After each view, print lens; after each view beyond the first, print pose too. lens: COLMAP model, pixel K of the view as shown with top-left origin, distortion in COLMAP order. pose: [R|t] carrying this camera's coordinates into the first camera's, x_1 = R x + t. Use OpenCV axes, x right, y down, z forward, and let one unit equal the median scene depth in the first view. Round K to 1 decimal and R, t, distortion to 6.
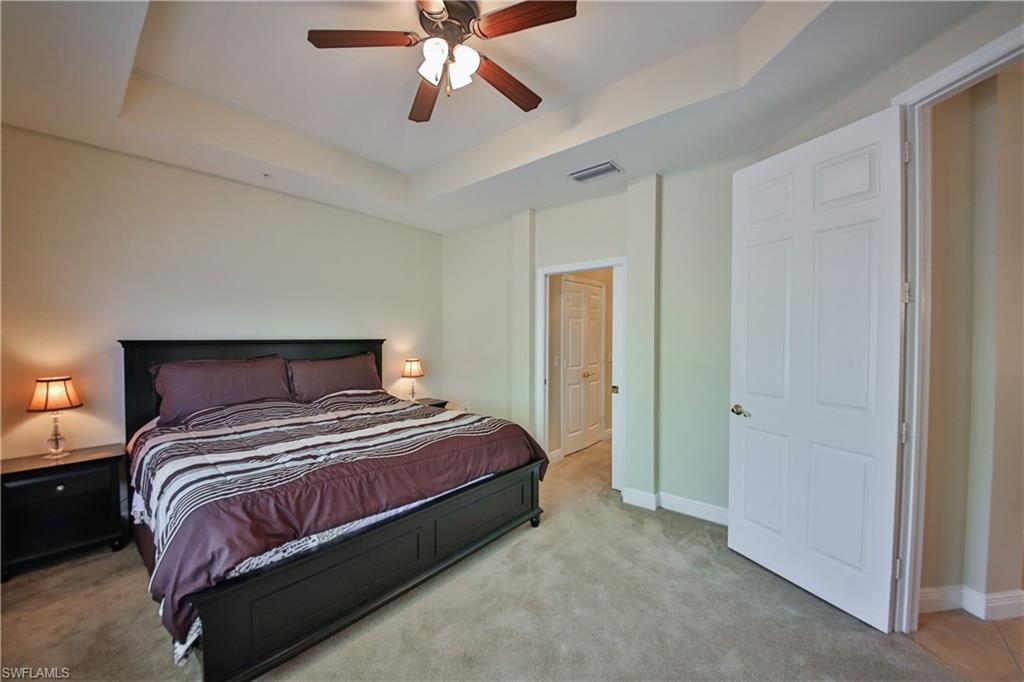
lens RADIAL K [[378.6, 0, 511.5], [0, 378.6, 343.2], [0, 0, 1]] dist [0.029876, -0.029166]
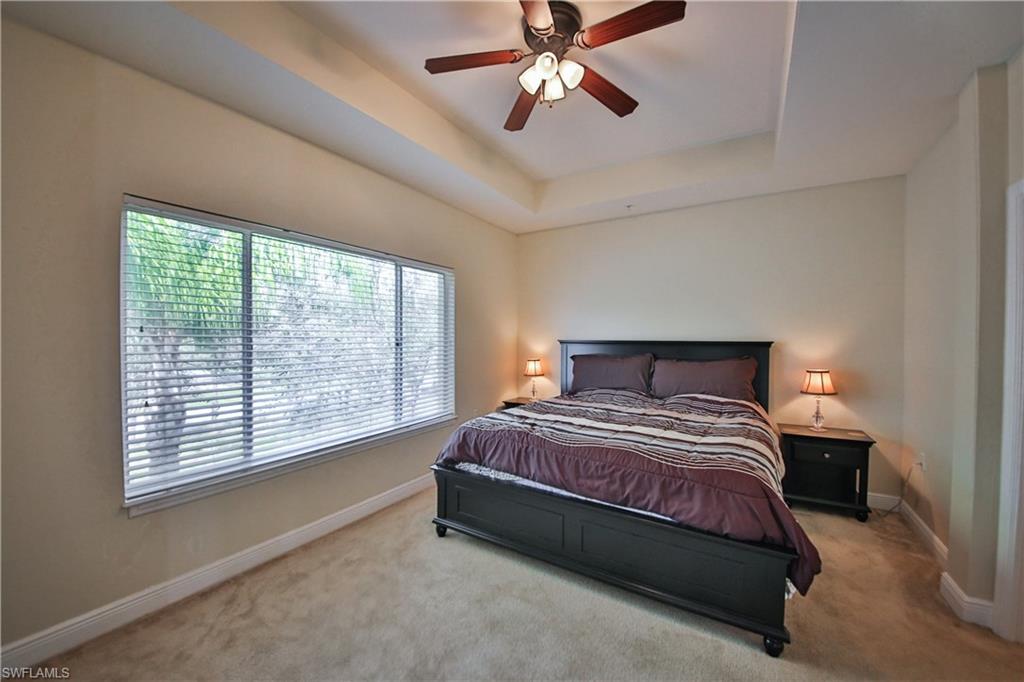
lens RADIAL K [[378.6, 0, 511.5], [0, 378.6, 343.2], [0, 0, 1]] dist [0.029876, -0.029166]
pose [[0.167984, 0.019492, -0.985597, 0.674077], [-0.020998, 0.999648, 0.016191, -0.015561], [0.985566, 0.017976, 0.168334, 0.569221]]
